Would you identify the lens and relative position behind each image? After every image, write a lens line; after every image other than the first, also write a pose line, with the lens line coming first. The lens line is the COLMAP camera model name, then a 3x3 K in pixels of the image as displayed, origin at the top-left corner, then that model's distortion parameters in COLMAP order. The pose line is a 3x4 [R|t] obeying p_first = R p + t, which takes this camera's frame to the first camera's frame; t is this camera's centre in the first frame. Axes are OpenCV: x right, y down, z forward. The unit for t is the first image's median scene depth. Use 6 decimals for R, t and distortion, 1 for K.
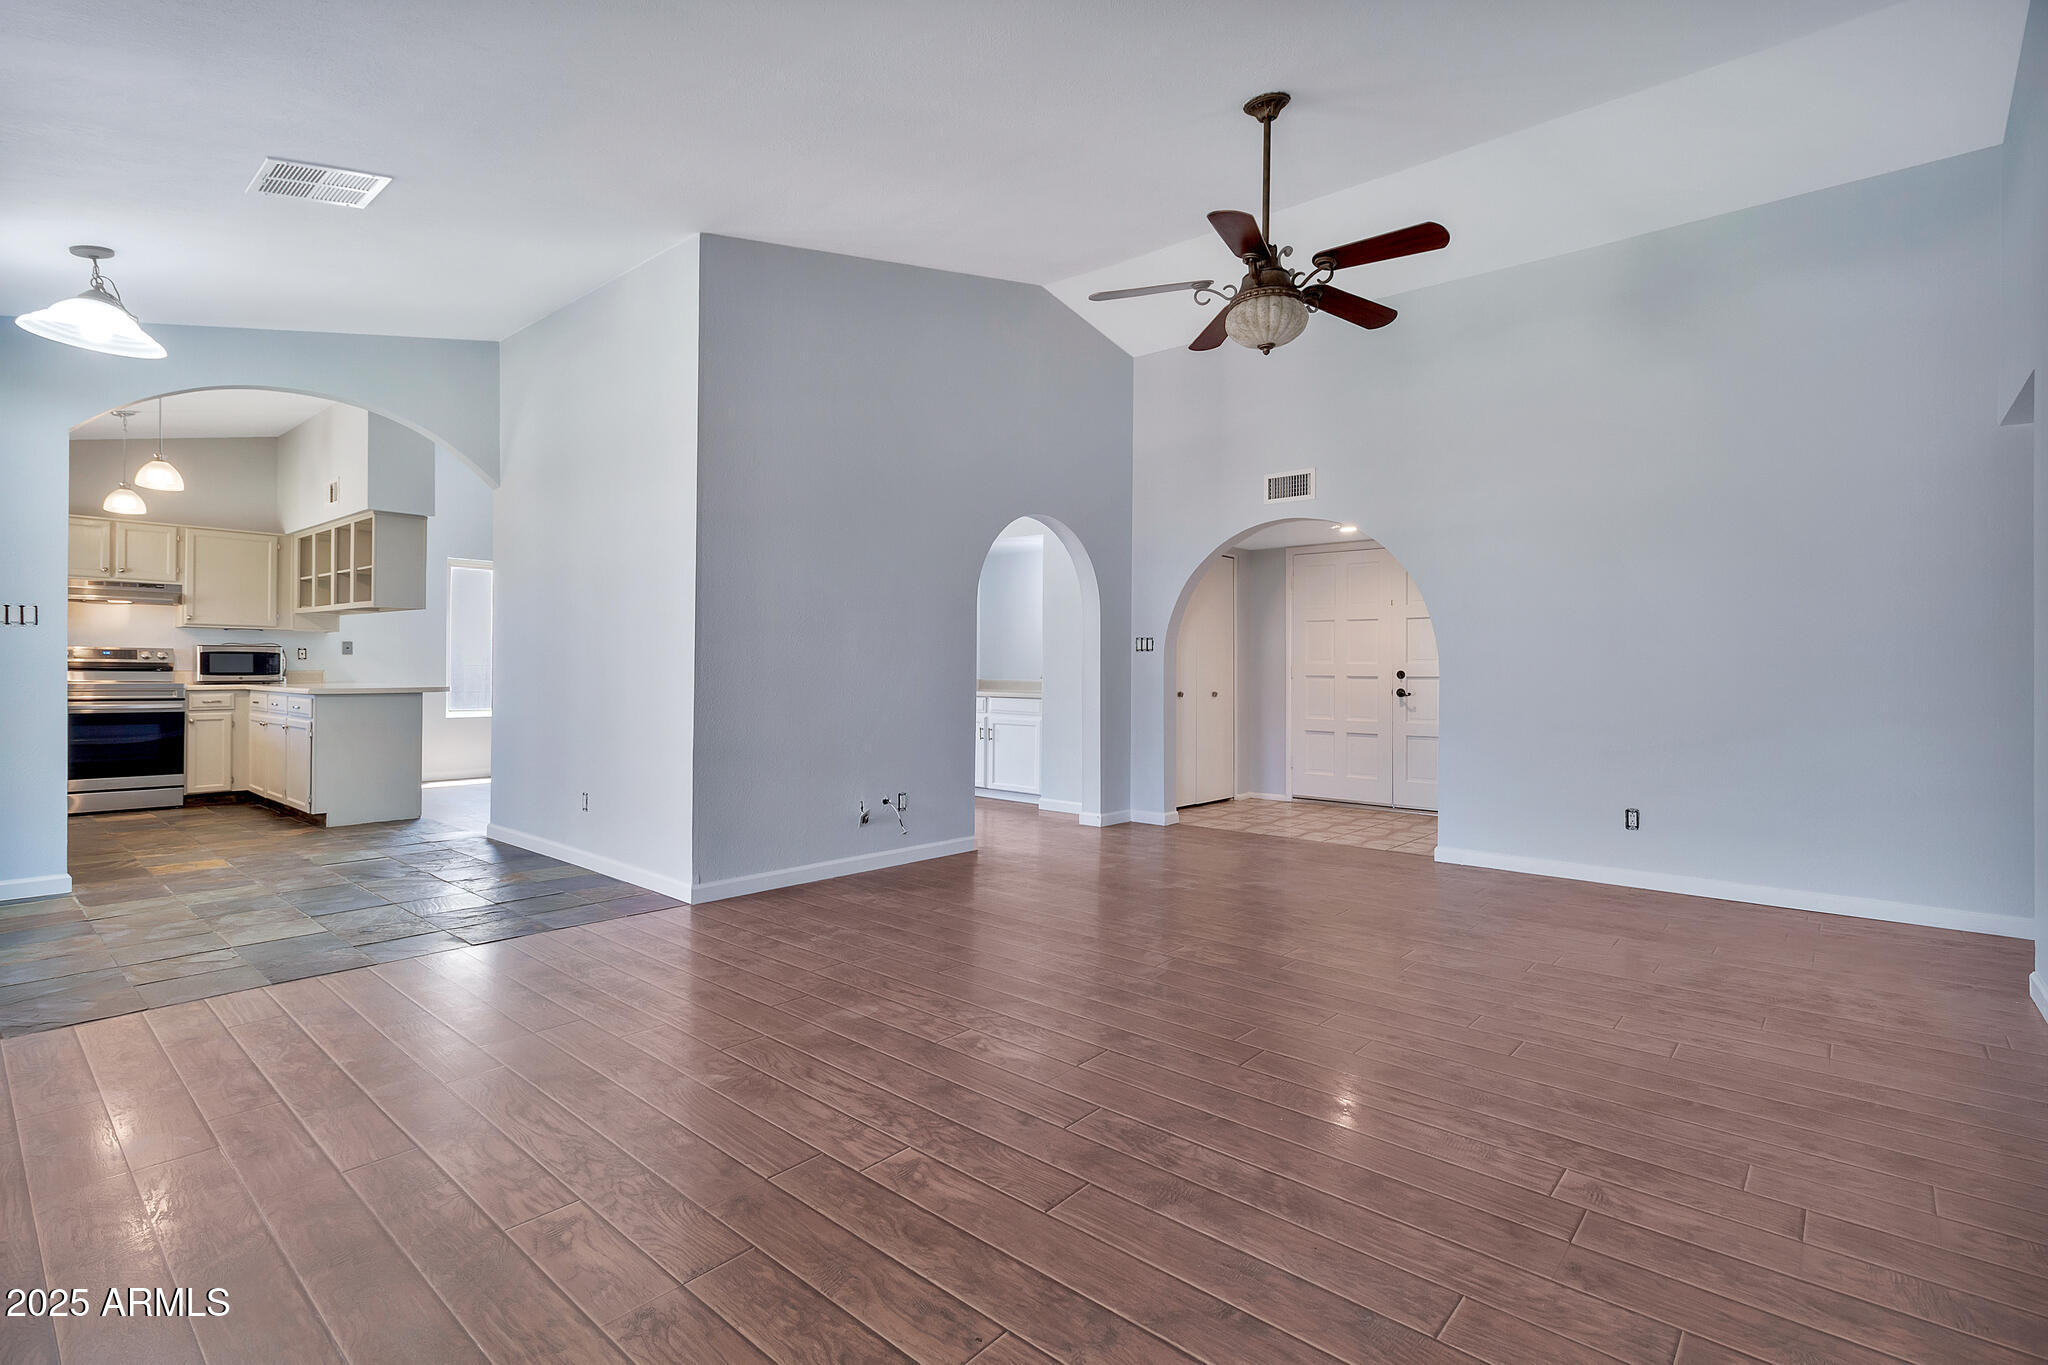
lens RADIAL K [[953.1, 0, 1027.6], [0, 953.1, 668.7], [0, 0, 1]] dist [0.000075, -0.000252]
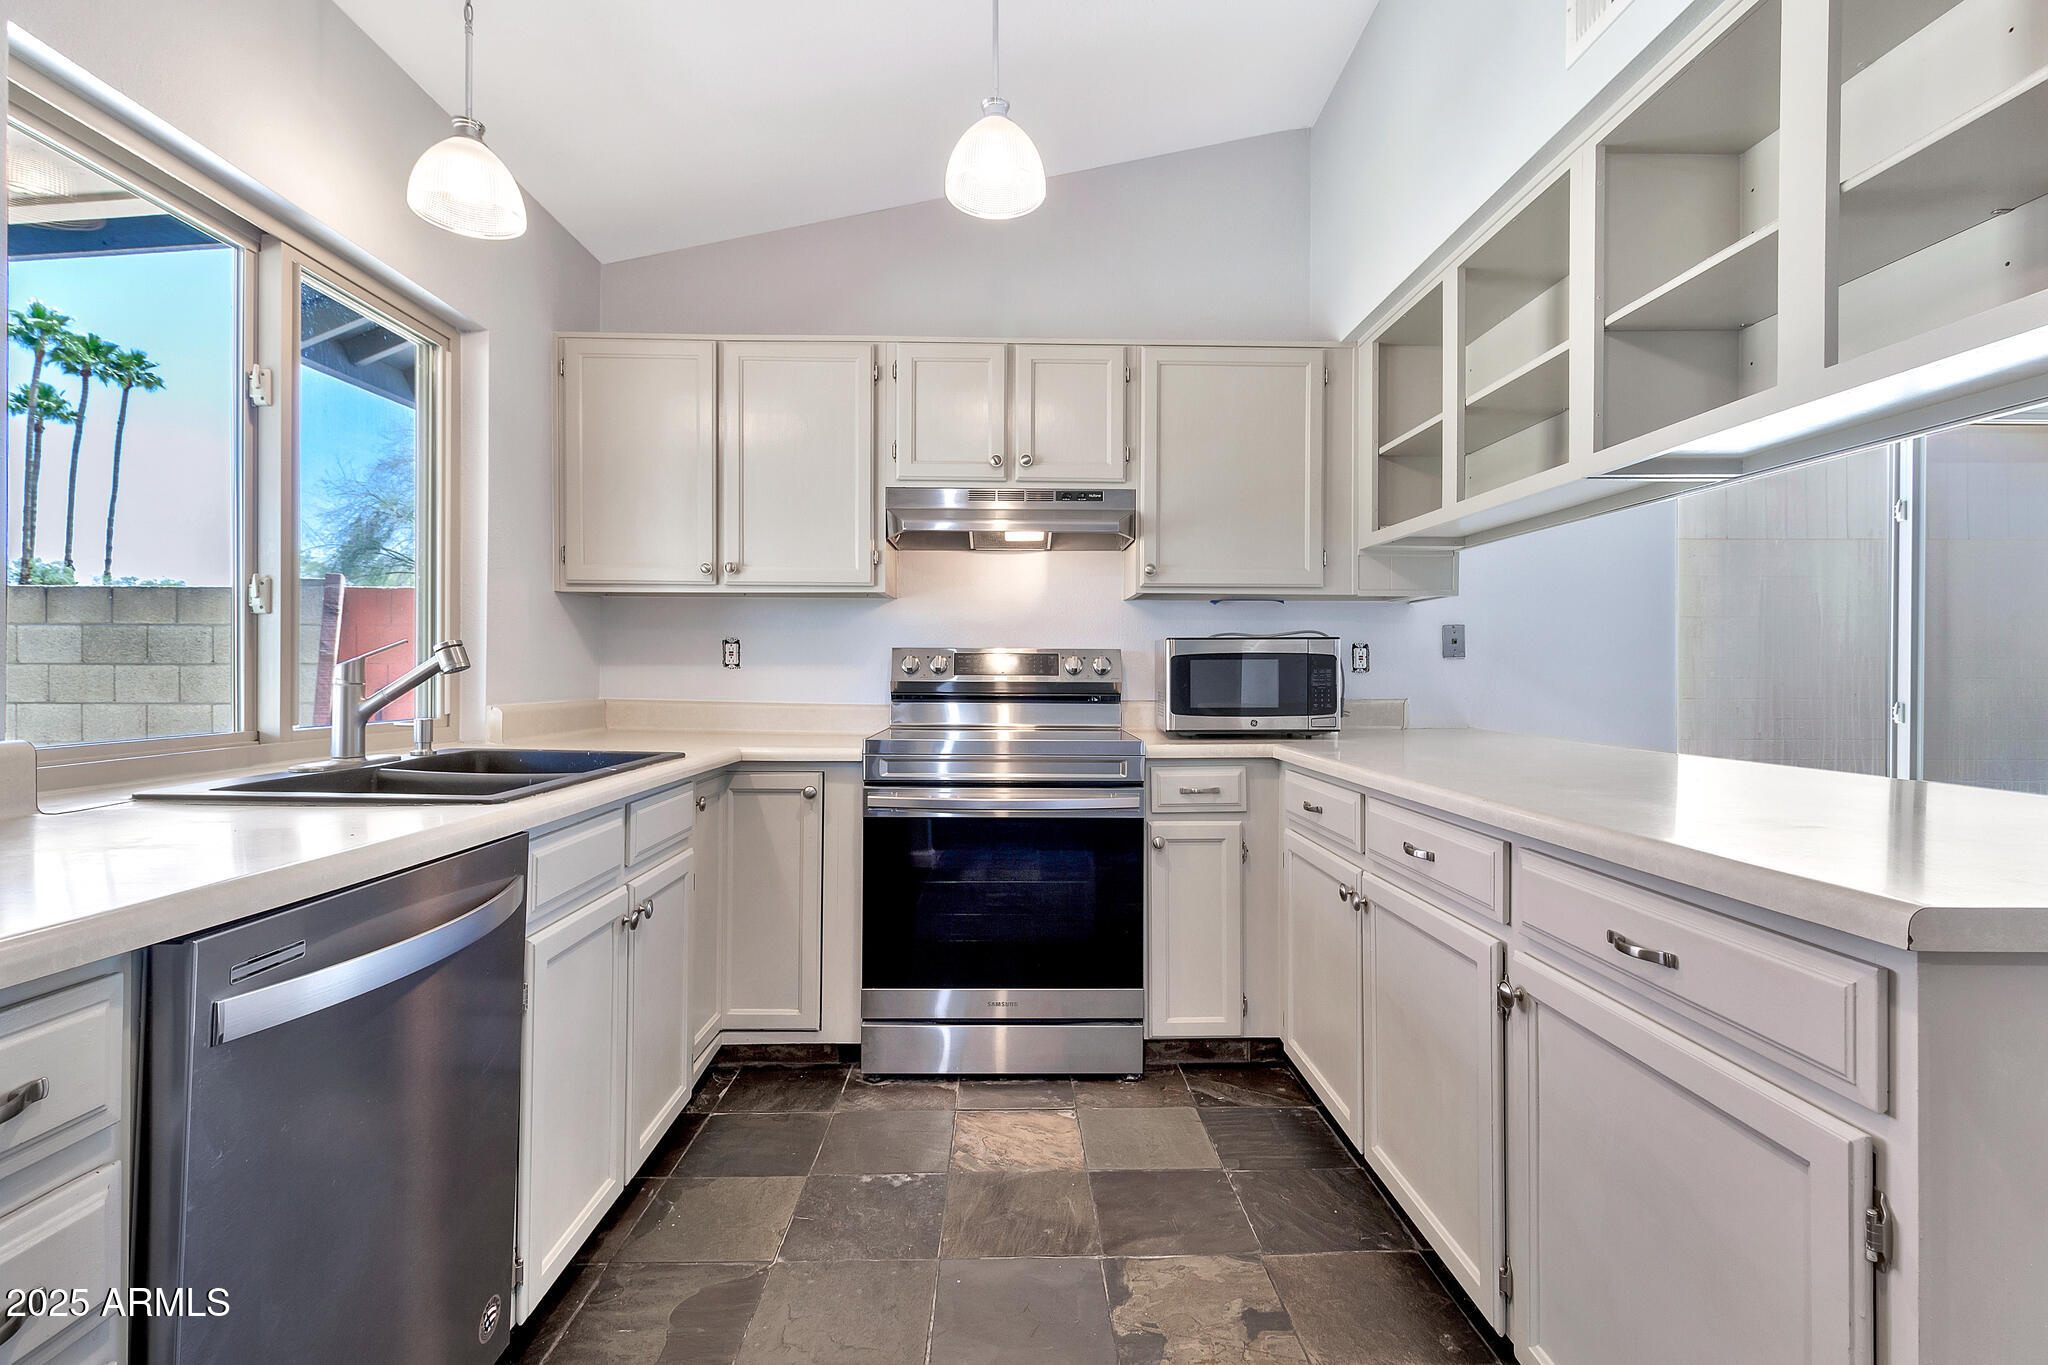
lens RADIAL K [[953.1, 0, 1035.2], [0, 953.1, 676.7], [0, 0, 1]] dist [0.000075, -0.000252]
pose [[0.679330, -0.005896, -0.733809, -4.129355], [0.005165, 0.999981, -0.003254, -0.052987], [0.733815, -0.001580, 0.679348, 4.623928]]
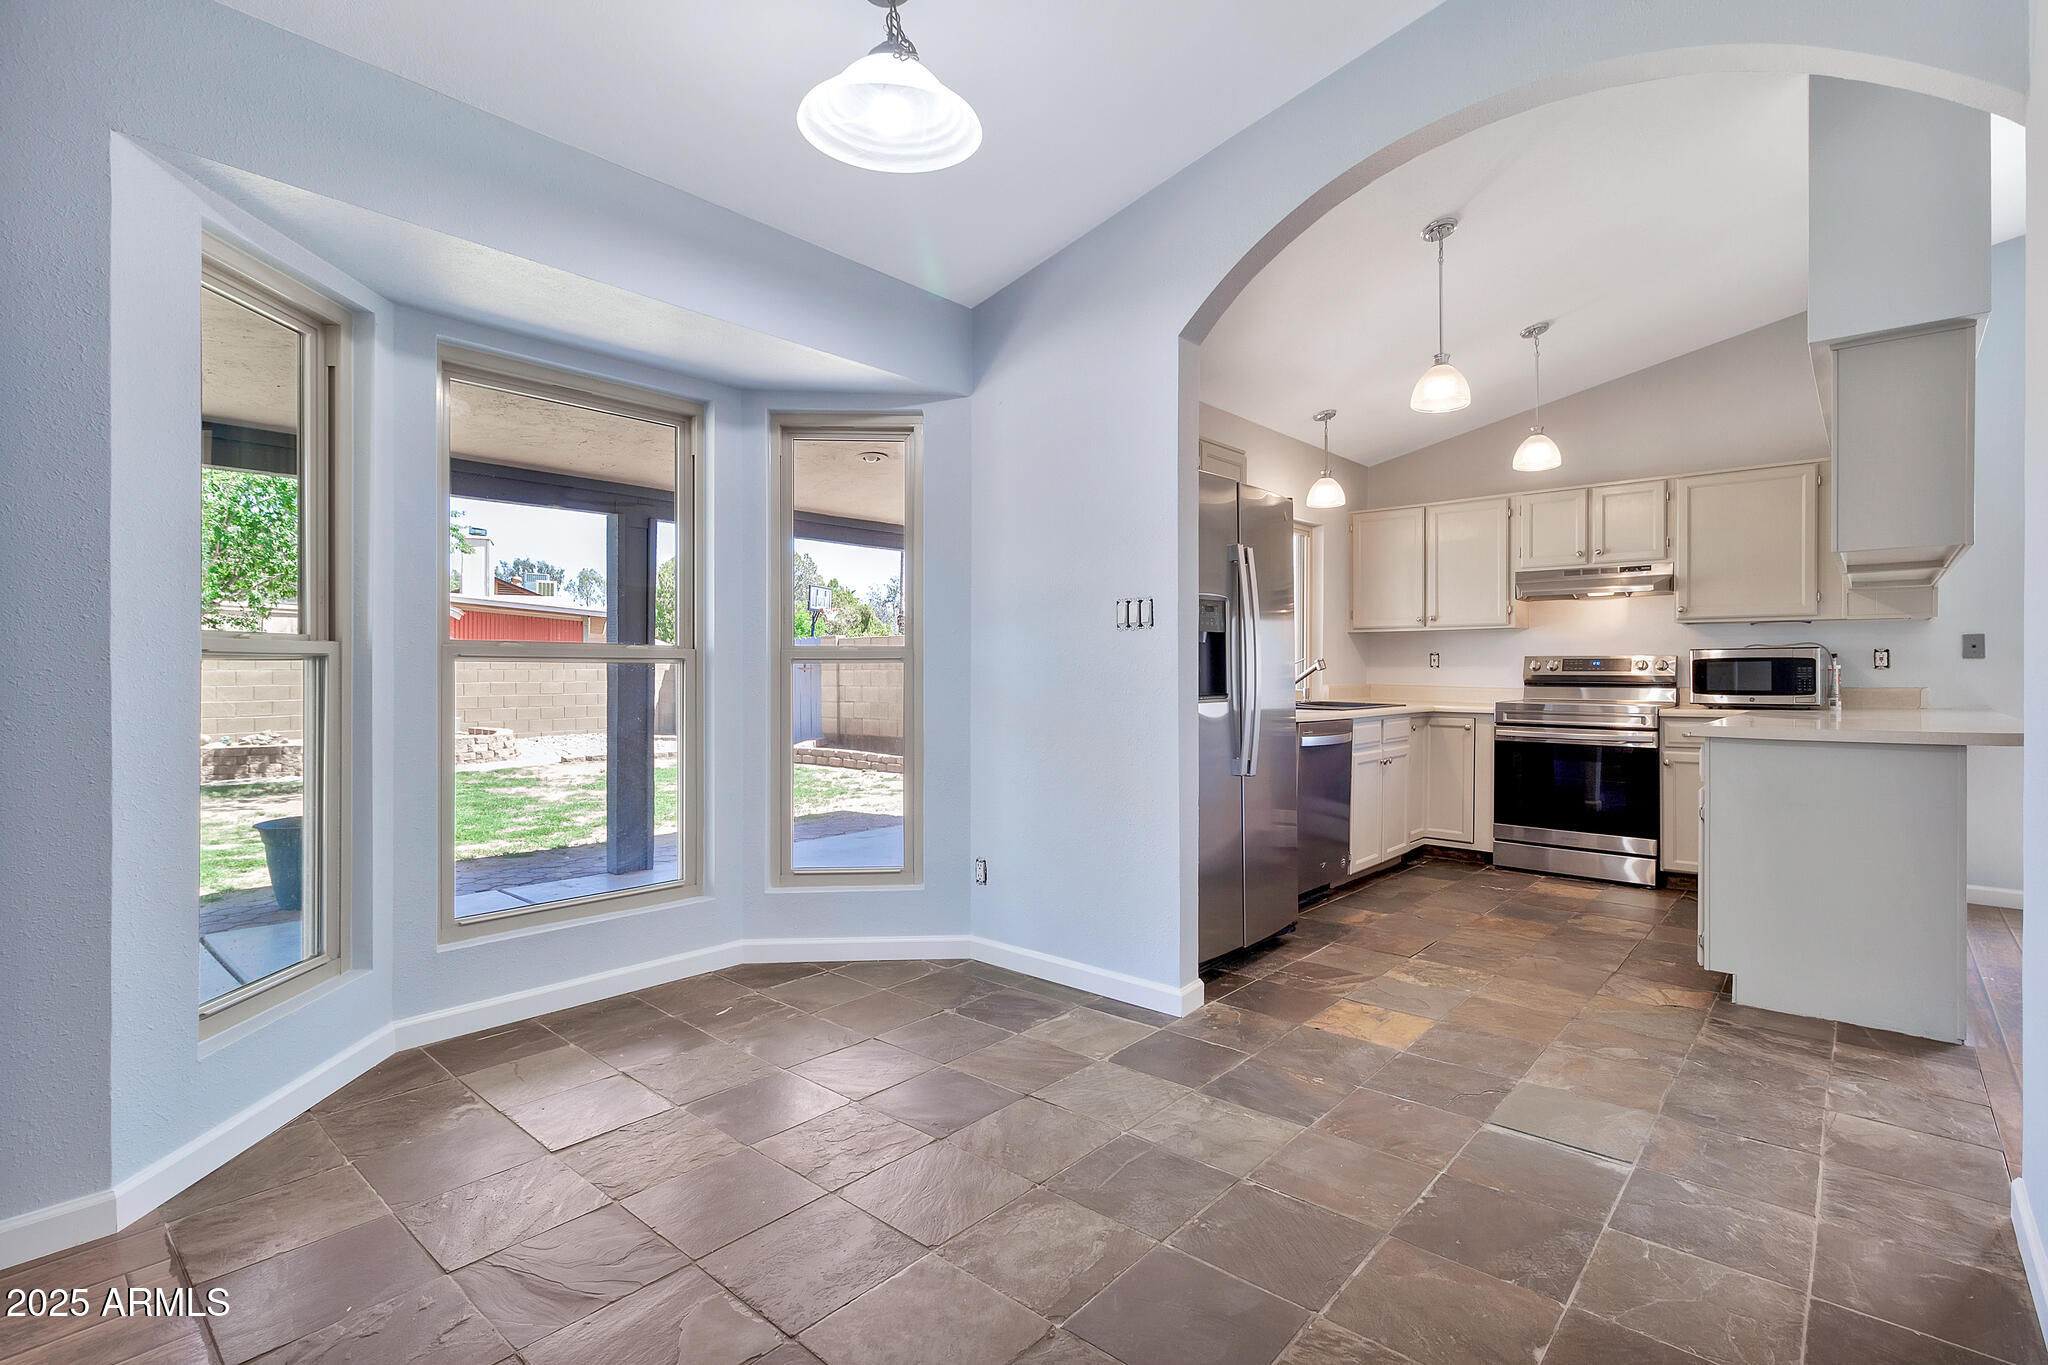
lens RADIAL K [[953.1, 0, 1024.4], [0, 953.1, 676.4], [0, 0, 1]] dist [0.000075, -0.000252]
pose [[-0.008417, -0.004844, -0.999953, -1.306493], [0.001170, 0.999988, -0.004854, -0.020055], [0.999964, -0.001211, -0.008412, 3.572367]]
